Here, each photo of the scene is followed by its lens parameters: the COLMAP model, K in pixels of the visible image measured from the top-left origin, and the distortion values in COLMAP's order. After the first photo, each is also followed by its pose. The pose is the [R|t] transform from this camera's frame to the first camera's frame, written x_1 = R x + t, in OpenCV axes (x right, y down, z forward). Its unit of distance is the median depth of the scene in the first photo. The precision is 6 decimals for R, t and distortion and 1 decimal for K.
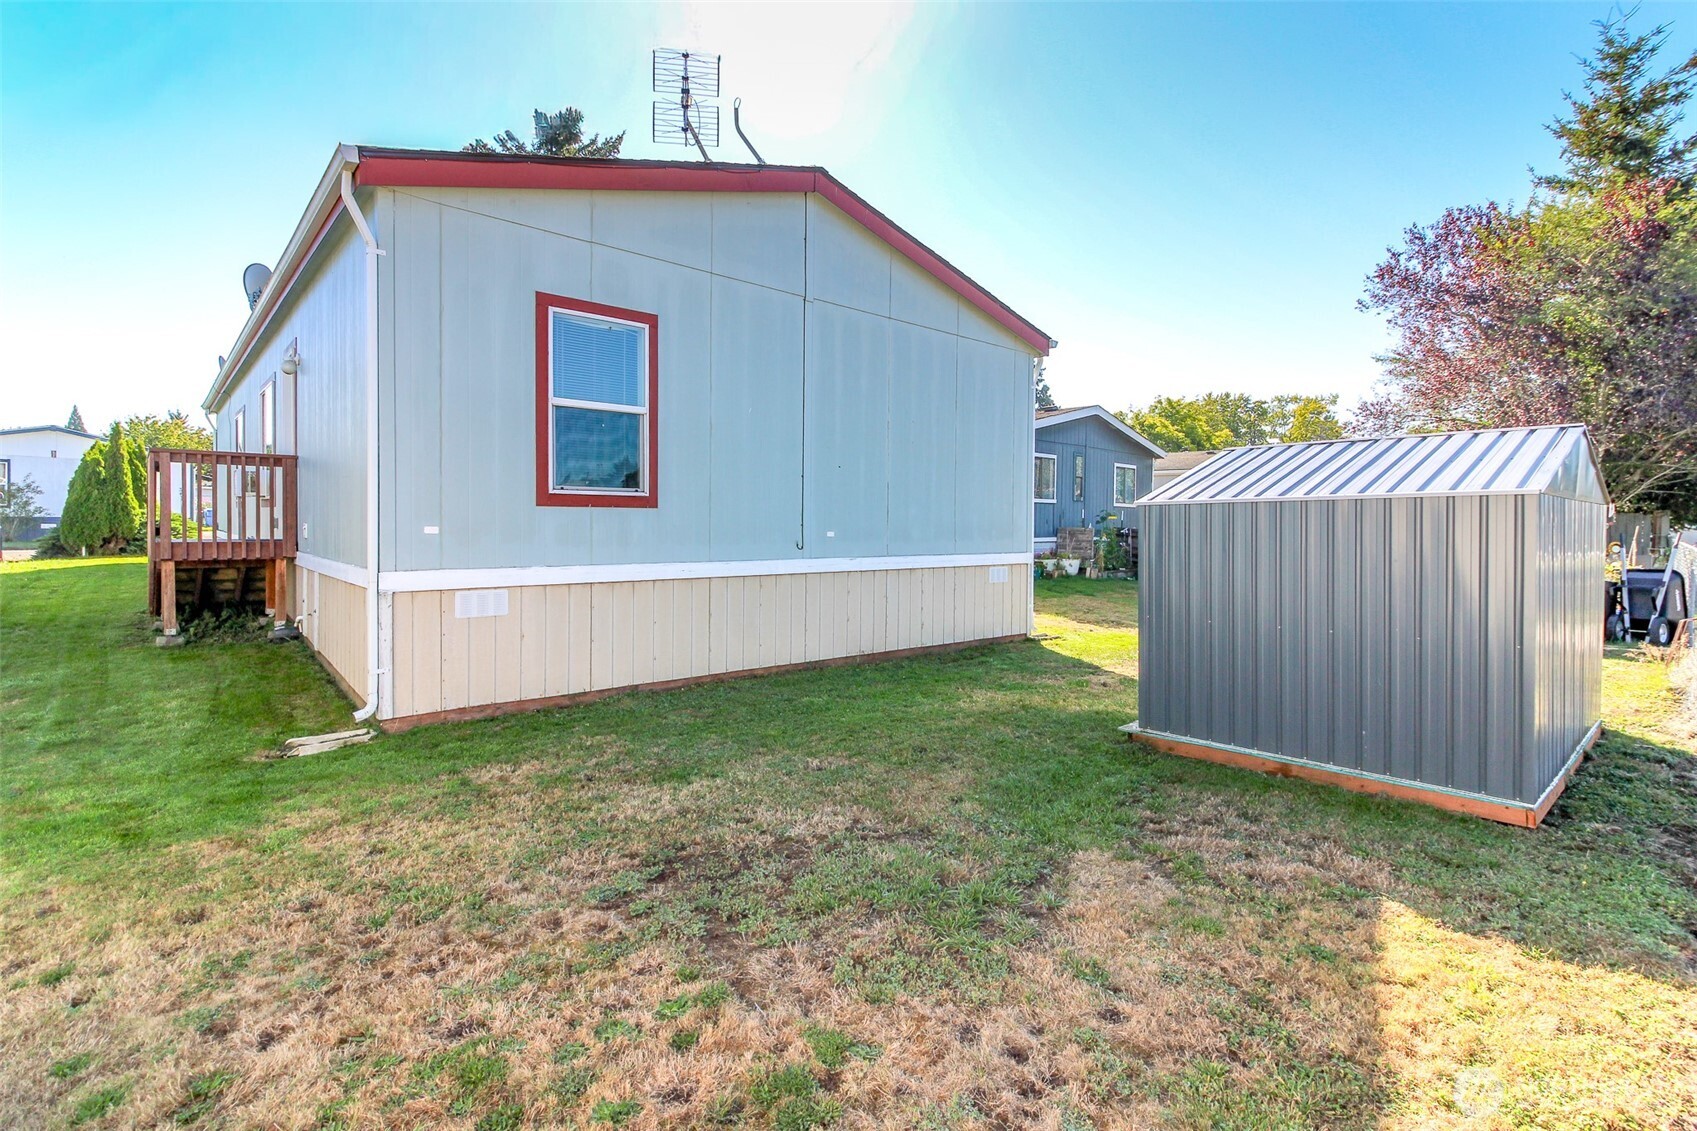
lens RADIAL K [[778.6, 0, 850.4], [0, 778.6, 555.6], [0, 0, 1]] dist [0.015048, -0.010598]
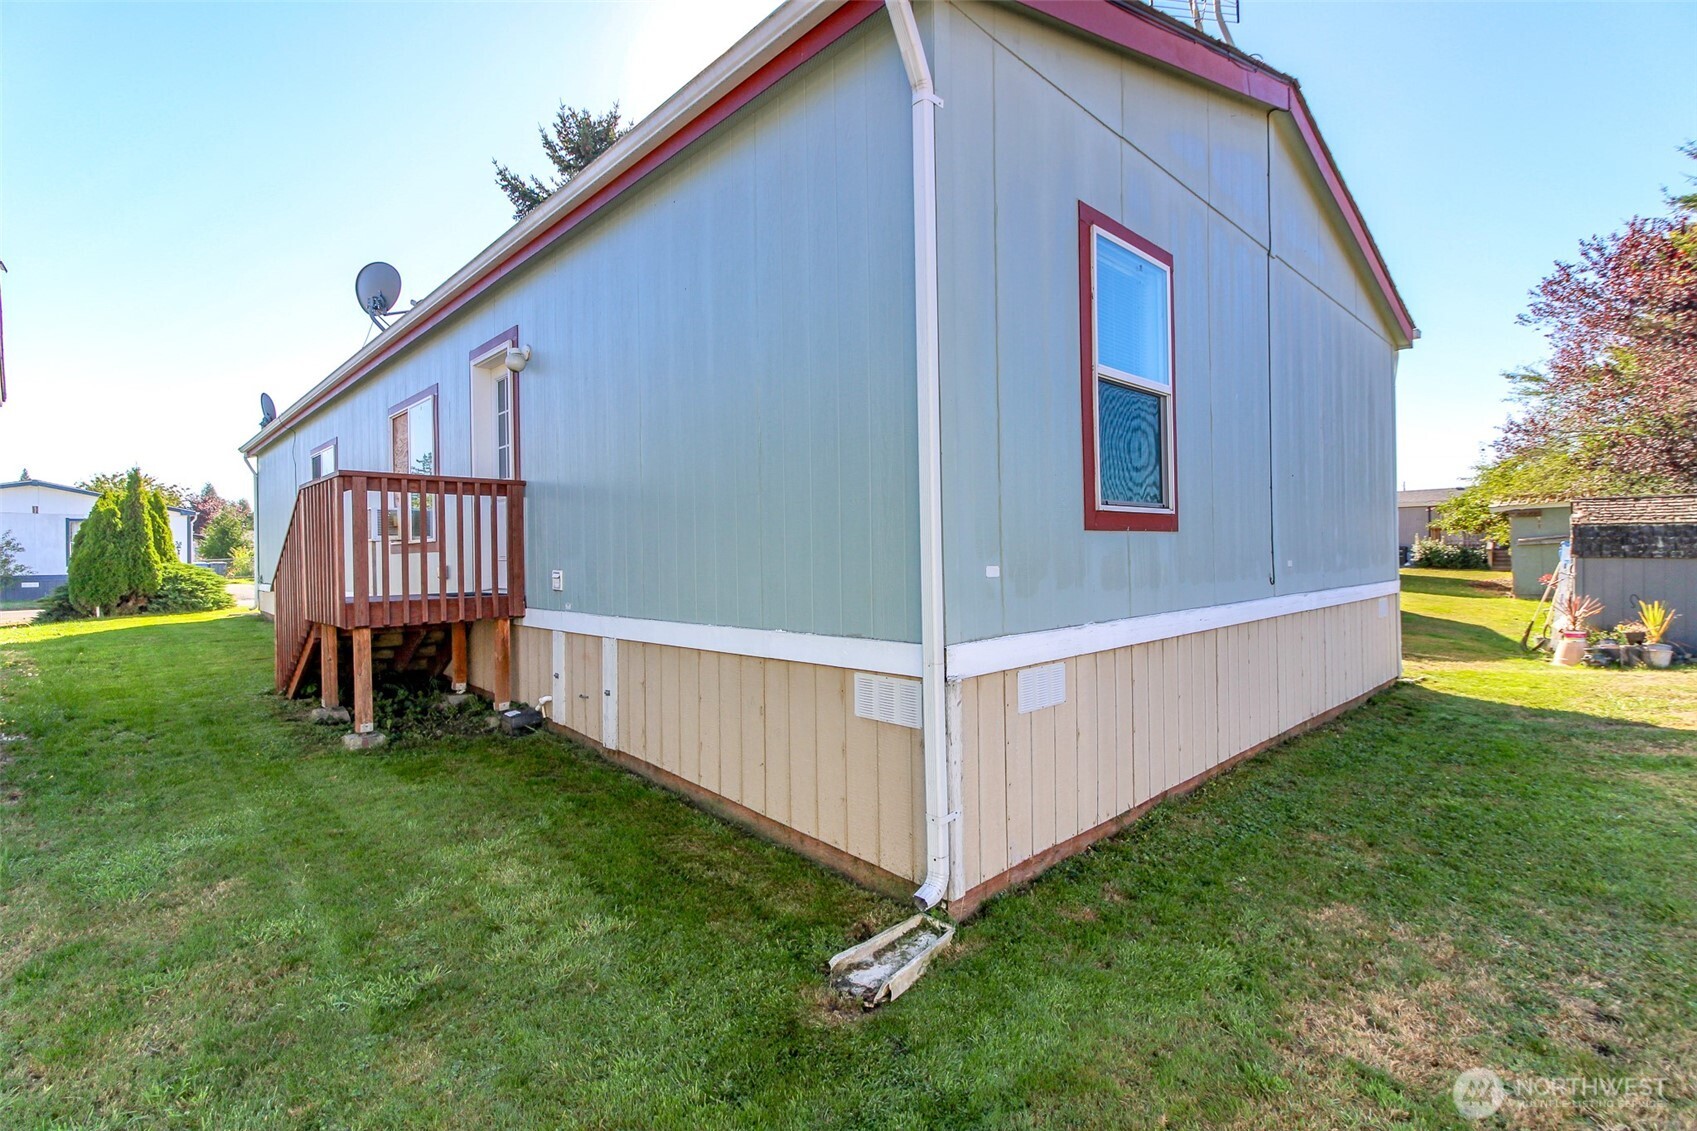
lens RADIAL K [[694.6, 0, 842.6], [0, 694.6, 570.8], [0, 0, 1]] dist [0.025051, -0.014185]
pose [[0.996564, -0.029678, 0.077324, -0.425496], [0.031567, 0.999229, -0.023329, -0.014944], [-0.076572, 0.025690, 0.996733, 0.288822]]
